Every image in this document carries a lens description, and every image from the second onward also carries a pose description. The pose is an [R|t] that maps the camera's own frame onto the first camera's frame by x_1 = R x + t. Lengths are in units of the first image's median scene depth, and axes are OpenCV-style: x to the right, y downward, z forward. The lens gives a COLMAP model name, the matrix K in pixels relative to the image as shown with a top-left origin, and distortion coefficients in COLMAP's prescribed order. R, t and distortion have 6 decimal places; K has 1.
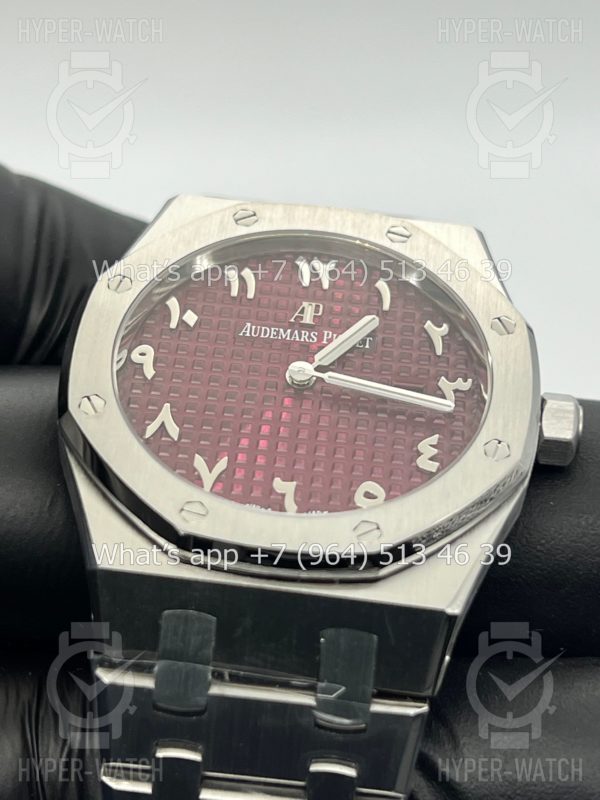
lens RADIAL K [[1857.1, 0, 301.3], [0, 1857.1, 401.9], [0, 0, 1]] dist [0.085268, 0.000000]
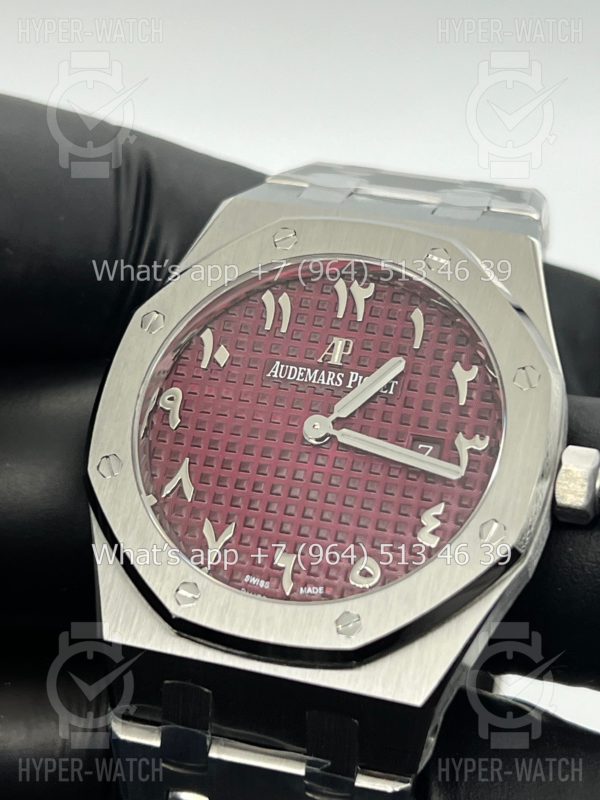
lens RADIAL K [[1857.1, 0, 299.2], [0, 1857.1, 400.7], [0, 0, 1]] dist [0.085268, 0.000000]
pose [[0.963003, 0.042229, -0.266163, 0.251987], [0.043228, 0.950653, 0.307231, -0.331899], [0.266002, -0.307370, 0.913656, 0.080629]]
